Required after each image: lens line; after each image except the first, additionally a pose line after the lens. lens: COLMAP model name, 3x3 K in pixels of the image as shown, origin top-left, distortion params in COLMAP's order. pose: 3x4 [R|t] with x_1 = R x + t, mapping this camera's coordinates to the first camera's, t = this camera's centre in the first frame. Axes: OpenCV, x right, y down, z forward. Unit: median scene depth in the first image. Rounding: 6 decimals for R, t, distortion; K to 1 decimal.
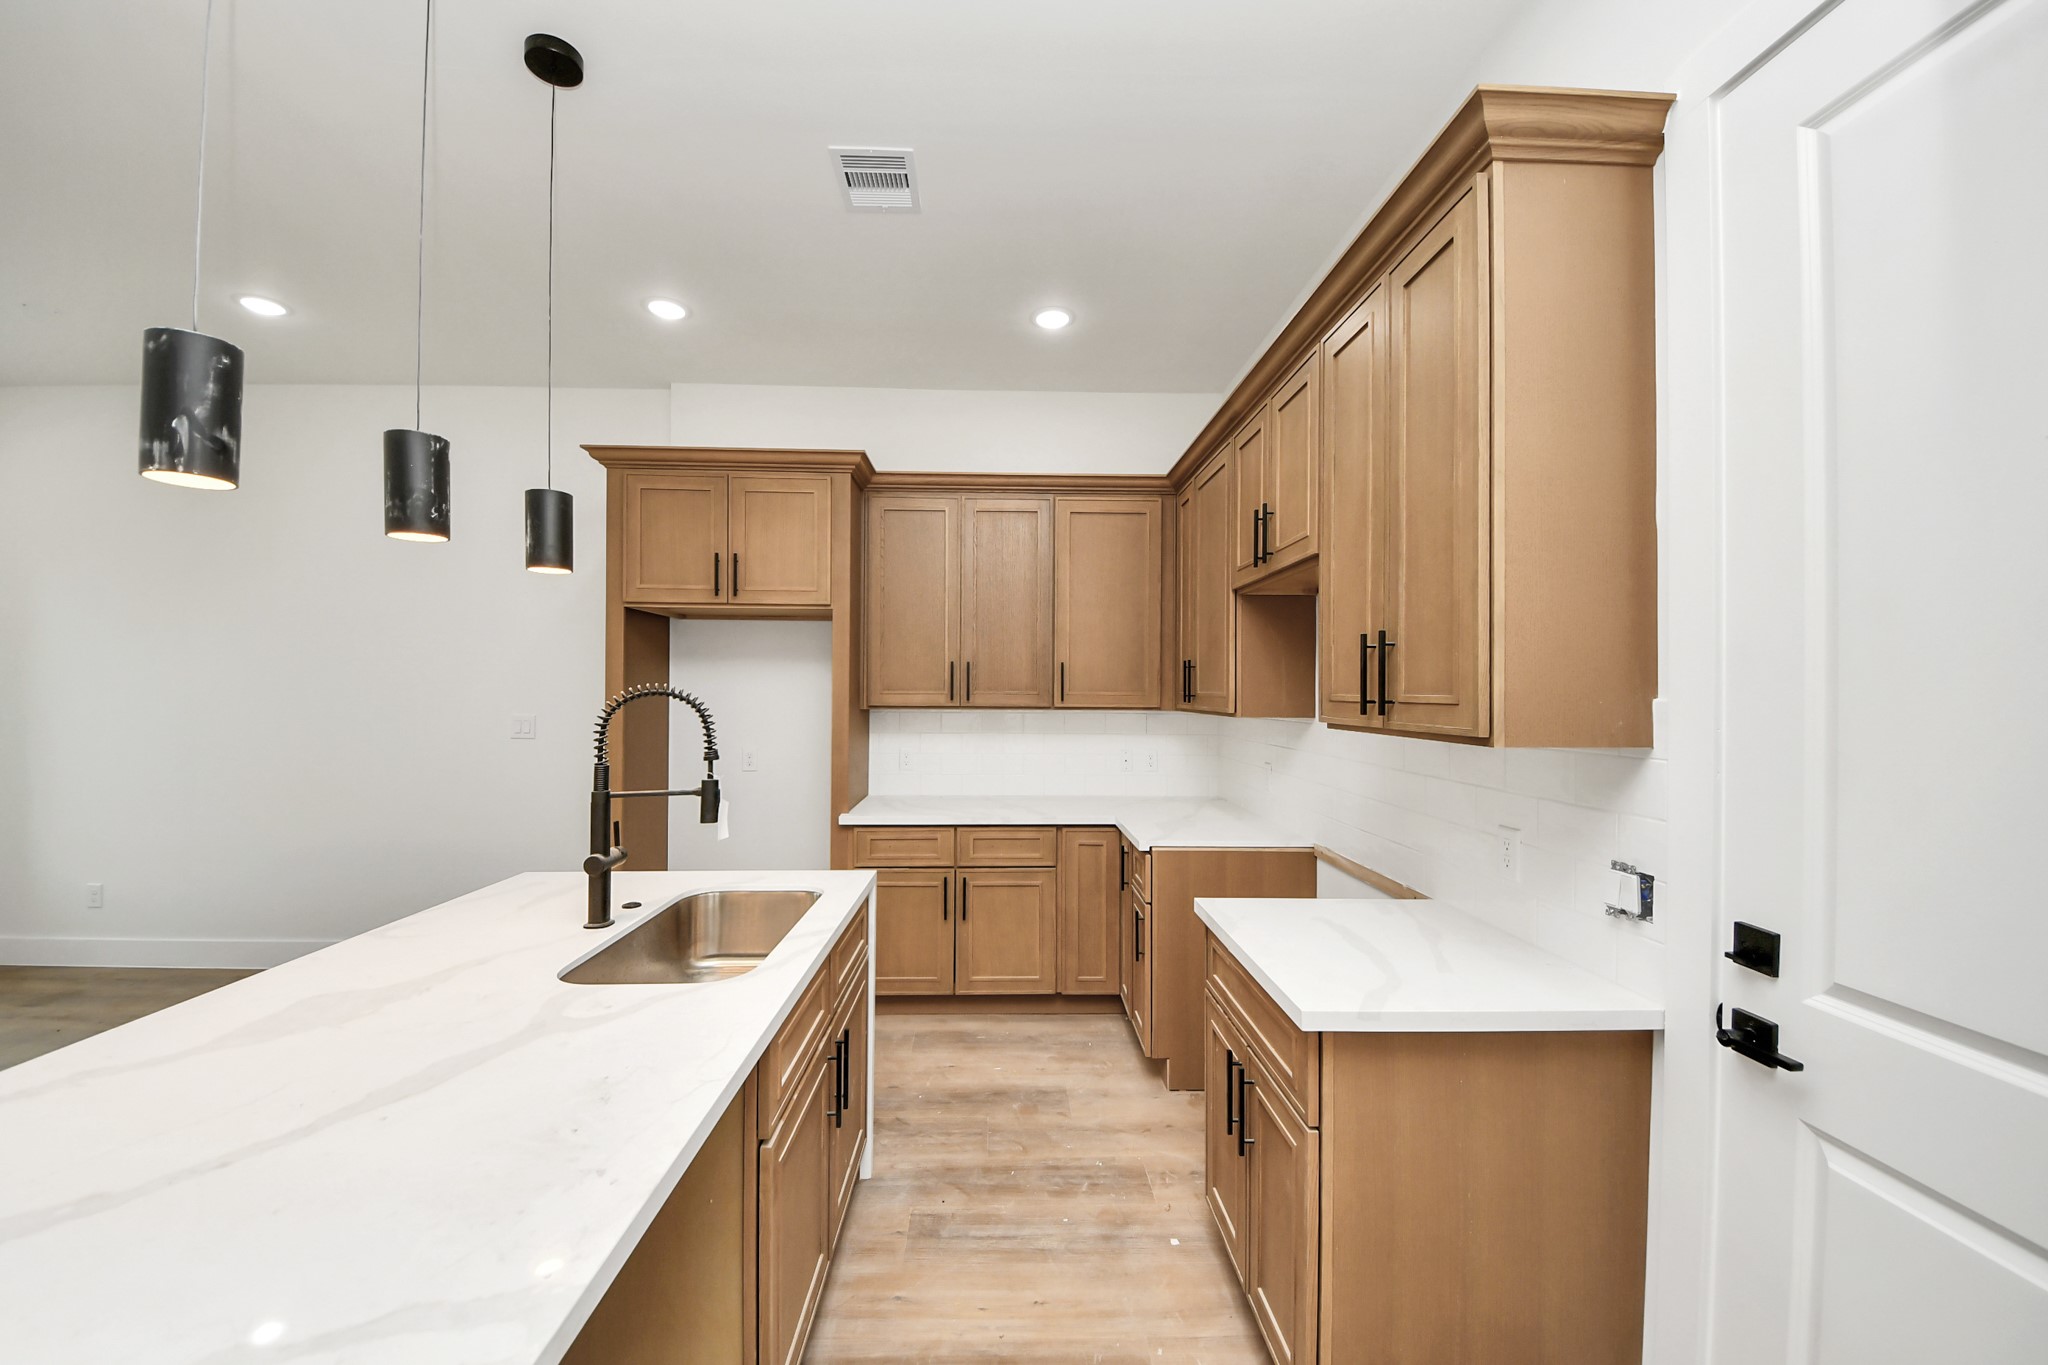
lens RADIAL K [[747.1, 0, 1036.6], [0, 747.1, 682.3], [0, 0, 1]] dist [-0.001857, -0.006444]
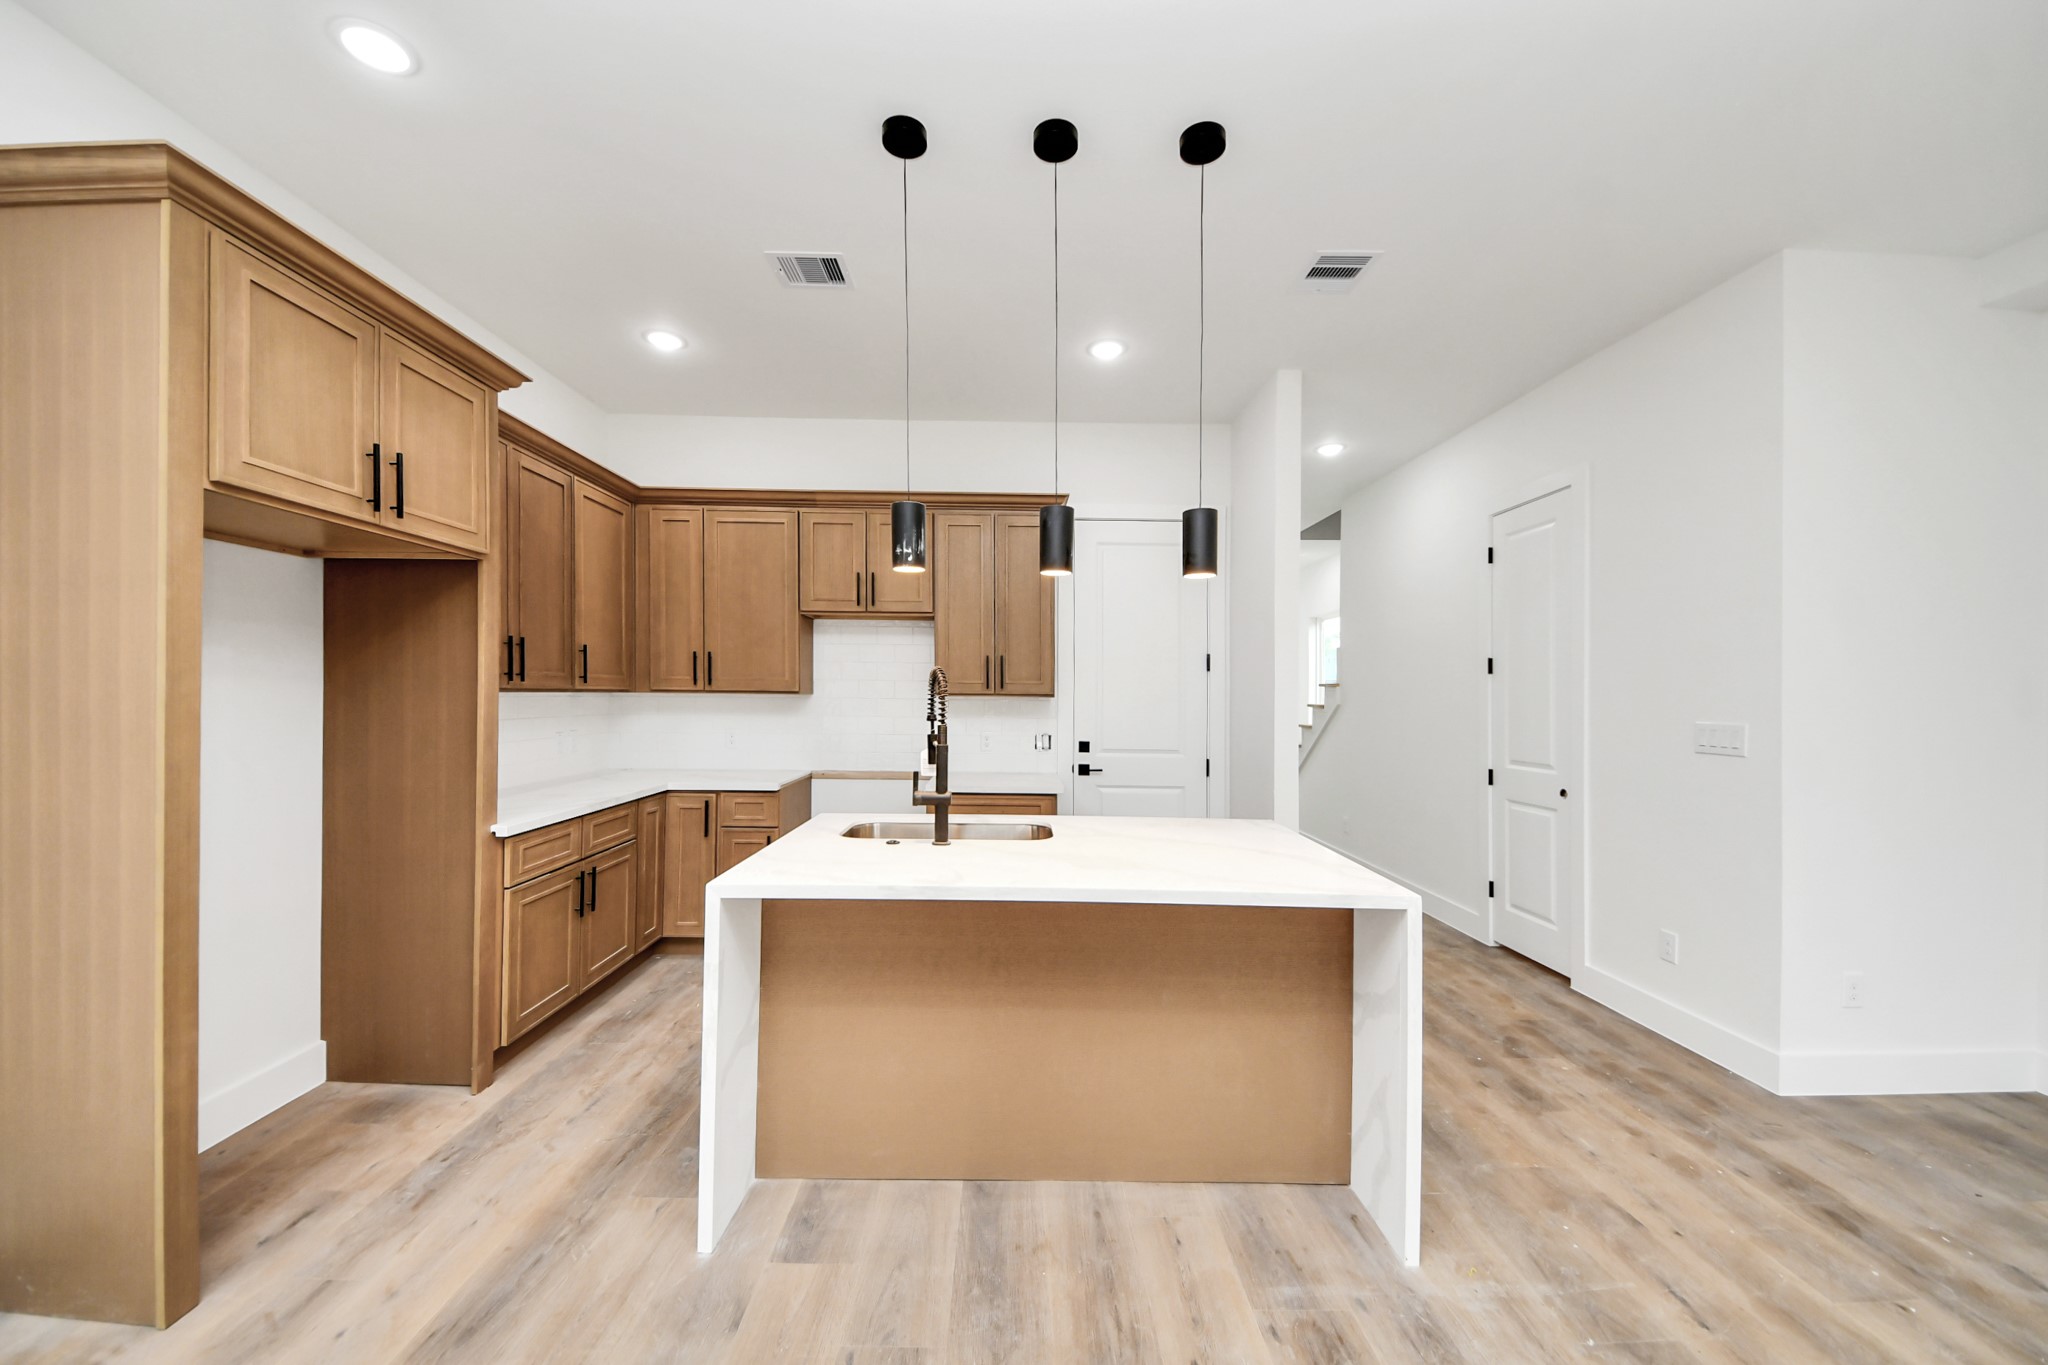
lens RADIAL K [[747.1, 0, 991.7], [0, 747.1, 681.1], [0, 0, 1]] dist [-0.001857, -0.006444]
pose [[0.048520, 0.011110, 0.998760, -1.358739], [-0.020627, 0.999736, -0.010119, 0.030233], [-0.998609, -0.020110, 0.048737, 0.591569]]
